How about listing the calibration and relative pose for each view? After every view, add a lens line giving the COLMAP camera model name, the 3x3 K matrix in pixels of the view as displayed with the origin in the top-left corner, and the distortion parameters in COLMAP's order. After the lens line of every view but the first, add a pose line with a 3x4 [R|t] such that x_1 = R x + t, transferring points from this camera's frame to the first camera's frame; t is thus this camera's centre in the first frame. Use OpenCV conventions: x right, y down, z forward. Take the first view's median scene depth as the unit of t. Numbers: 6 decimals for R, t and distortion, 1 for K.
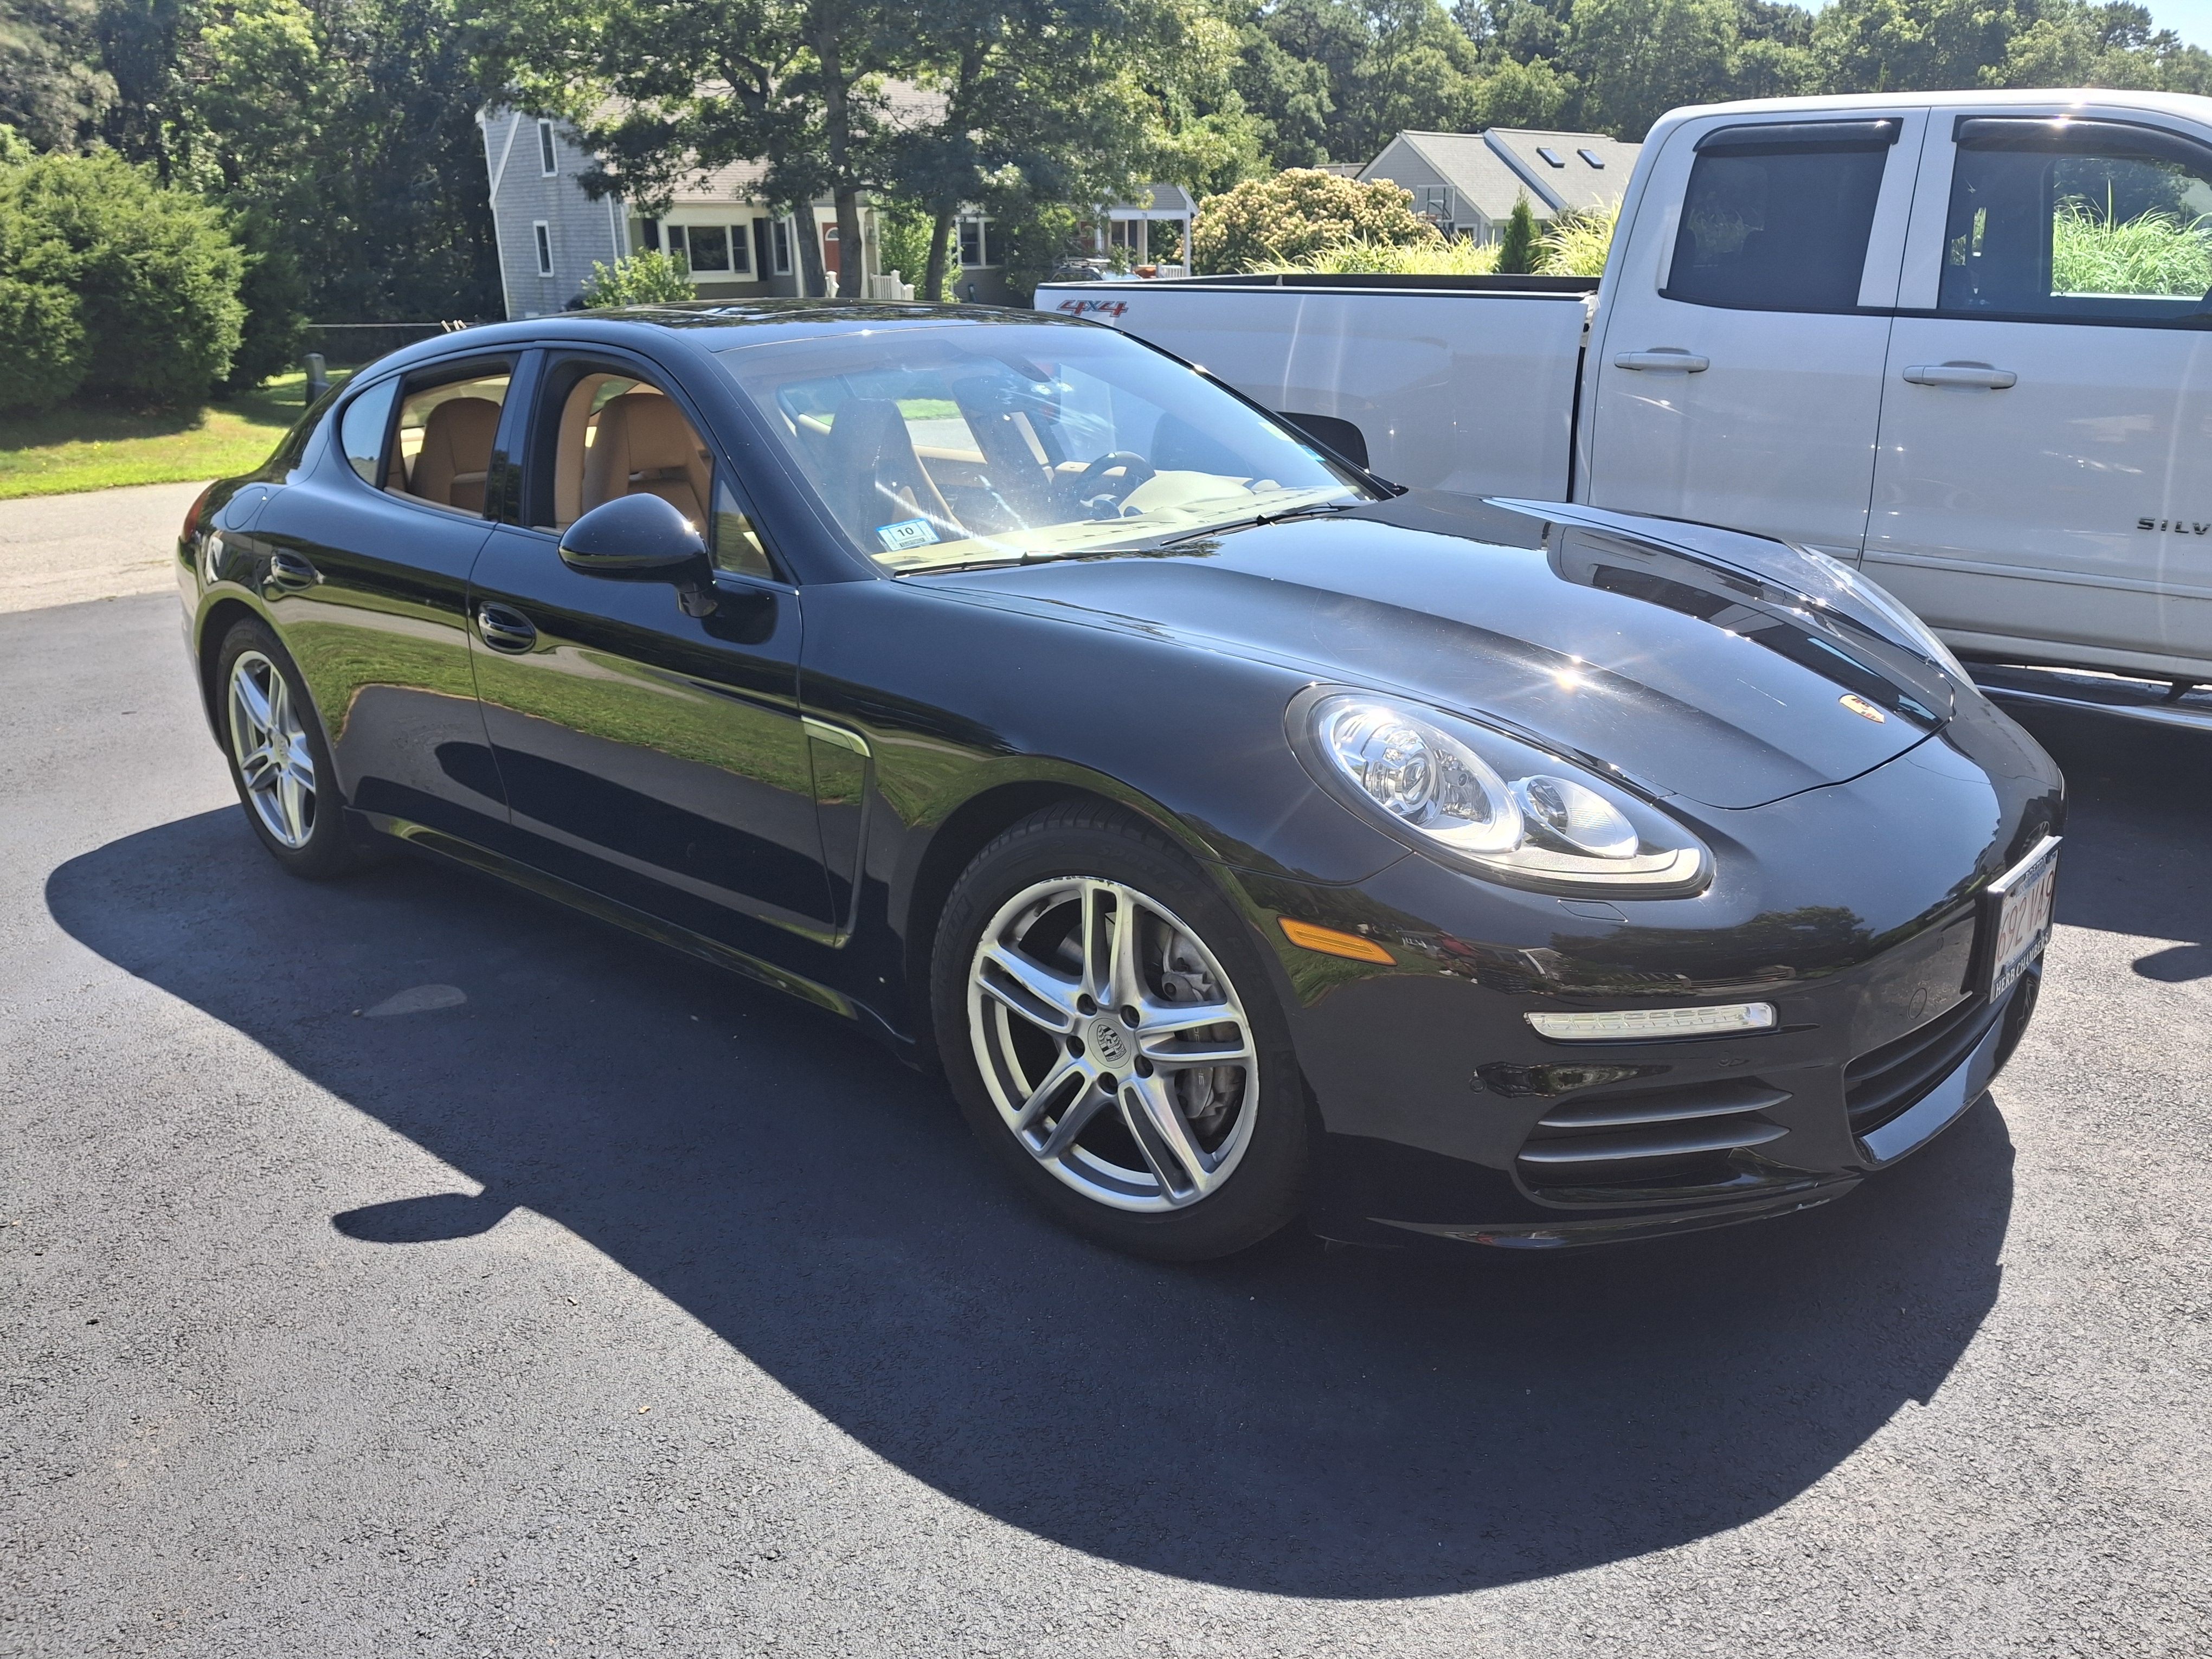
lens RADIAL K [[1629.2, 0, 1096.3], [0, 1629.2, 831.3], [0, 0, 1]] dist [-0.011403, 0.001234]
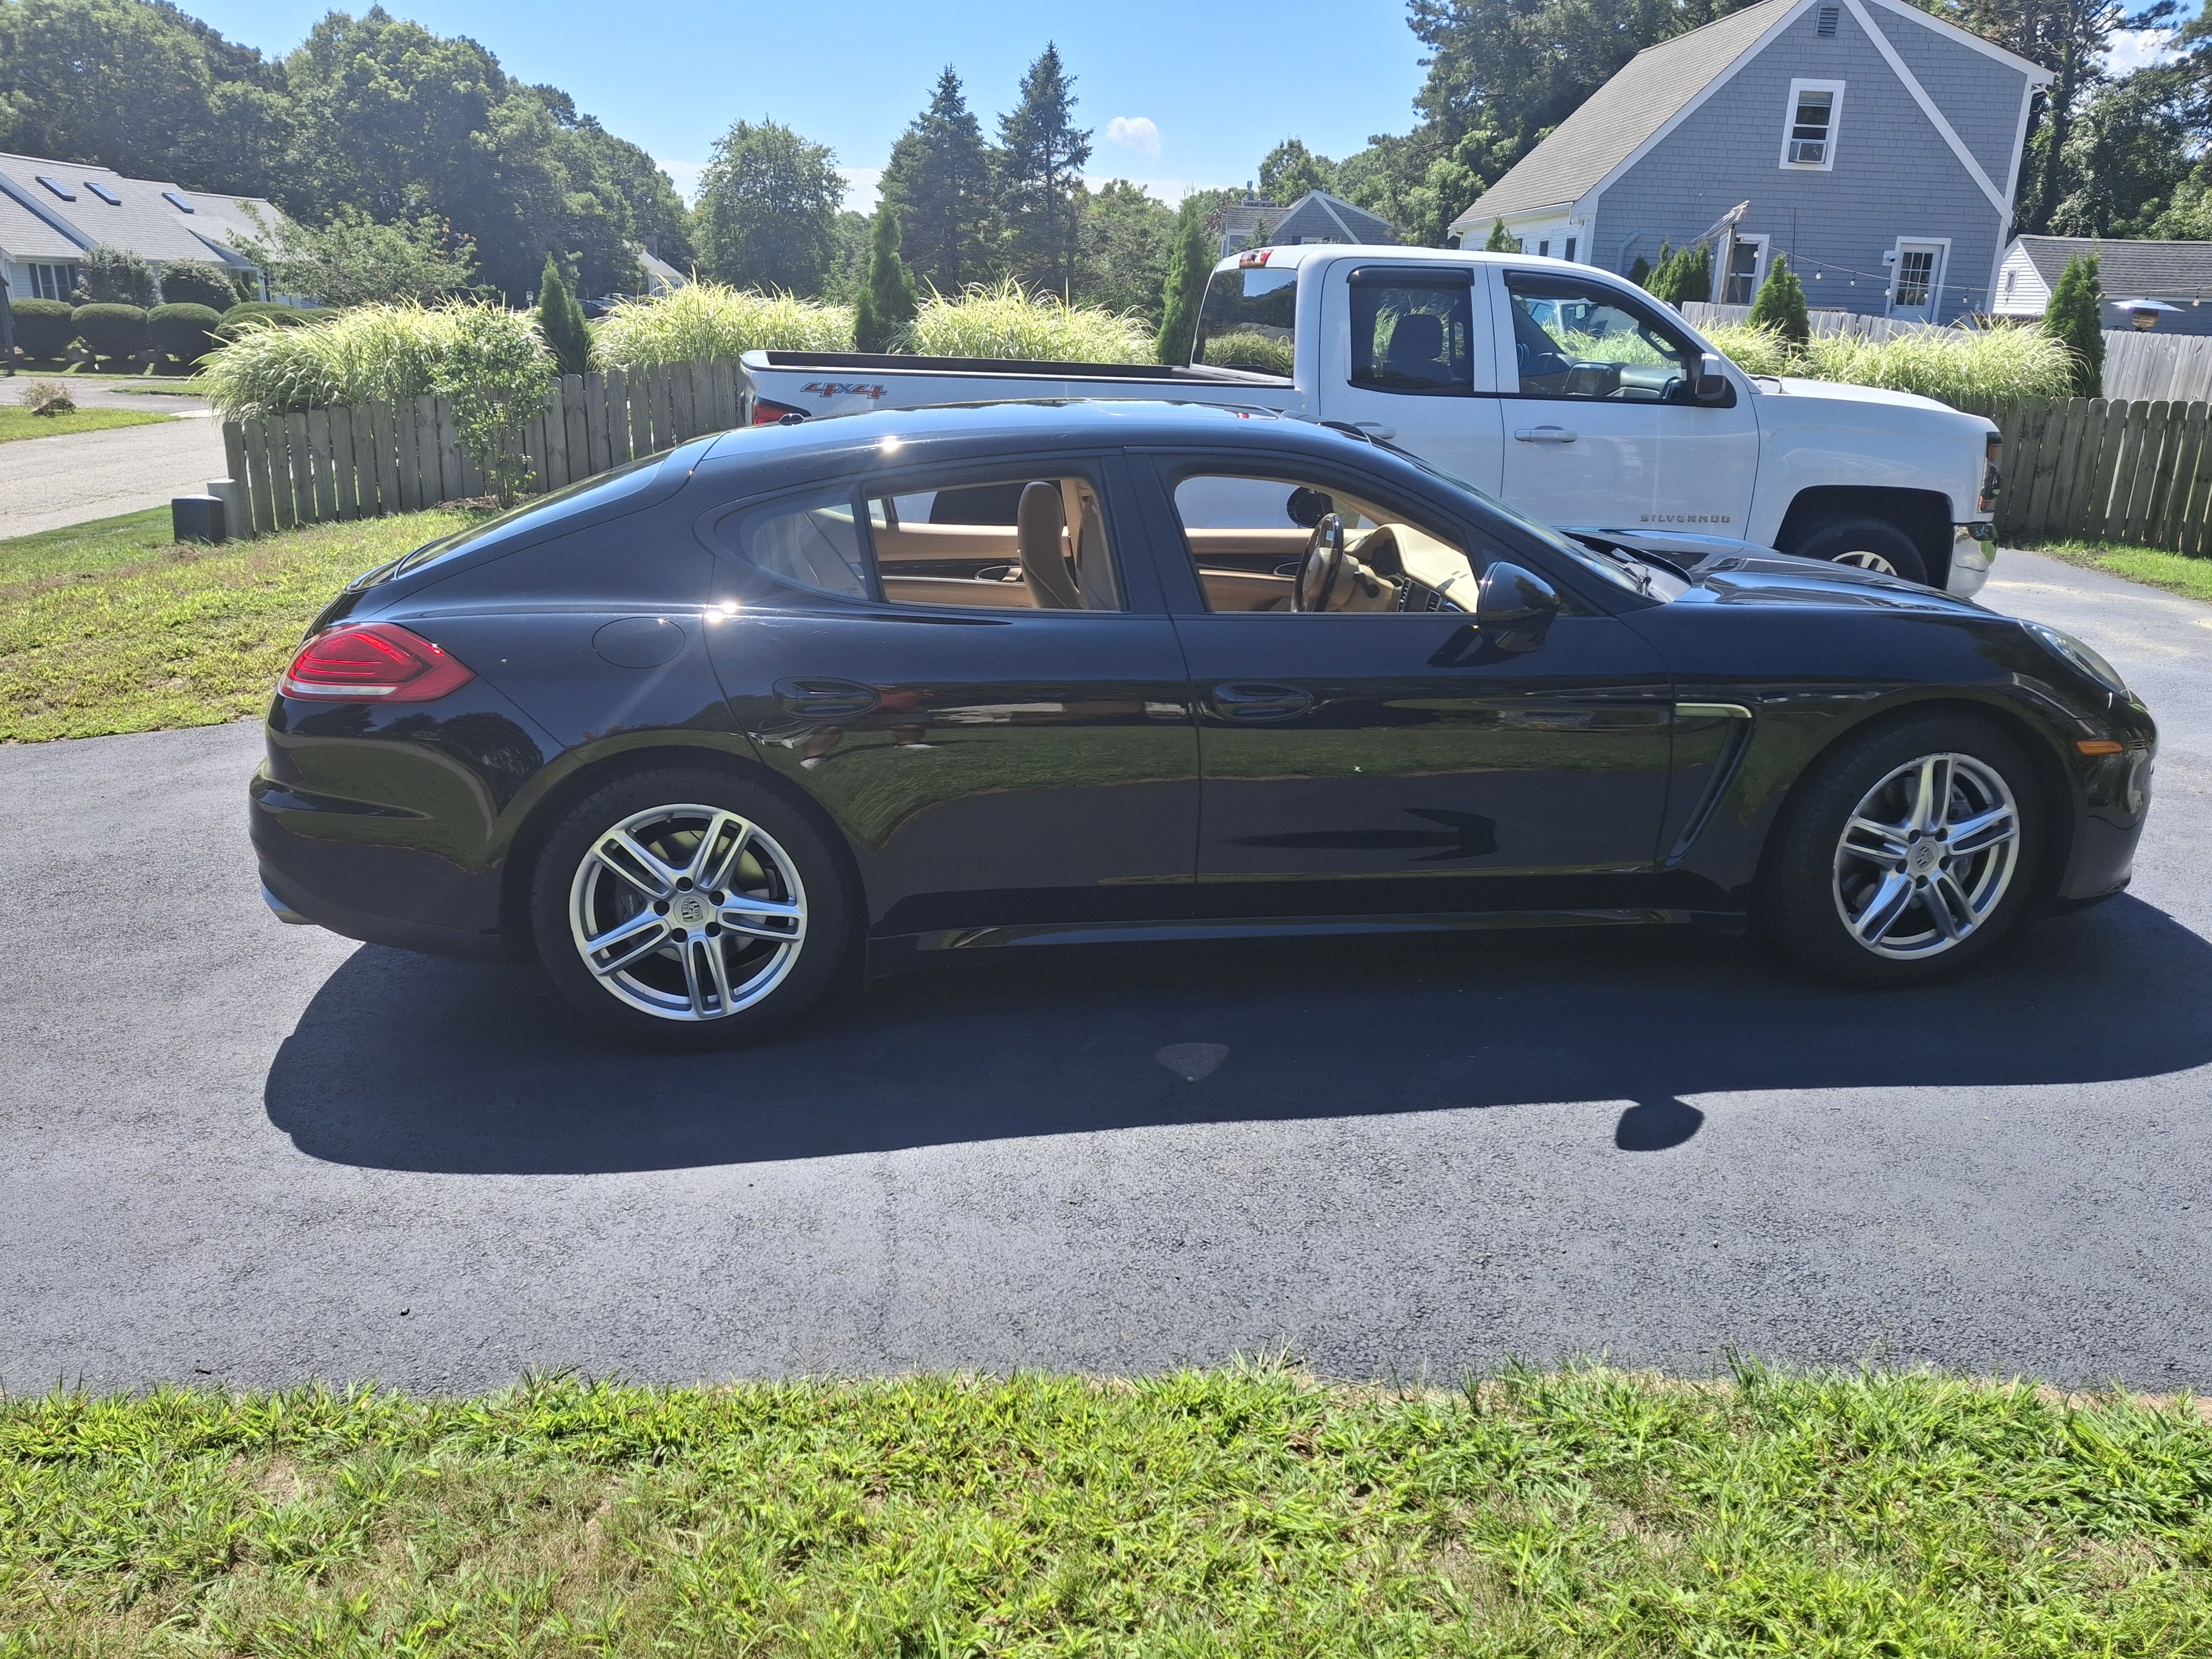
lens RADIAL K [[1629.2, 0, 1096.3], [0, 1629.2, 831.3], [0, 0, 1]] dist [-0.011403, 0.001234]
pose [[0.683361, -0.197552, 0.702845, -0.920532], [0.216229, 0.974269, 0.063608, -0.097732], [-0.697326, 0.108508, 0.708493, 0.219055]]
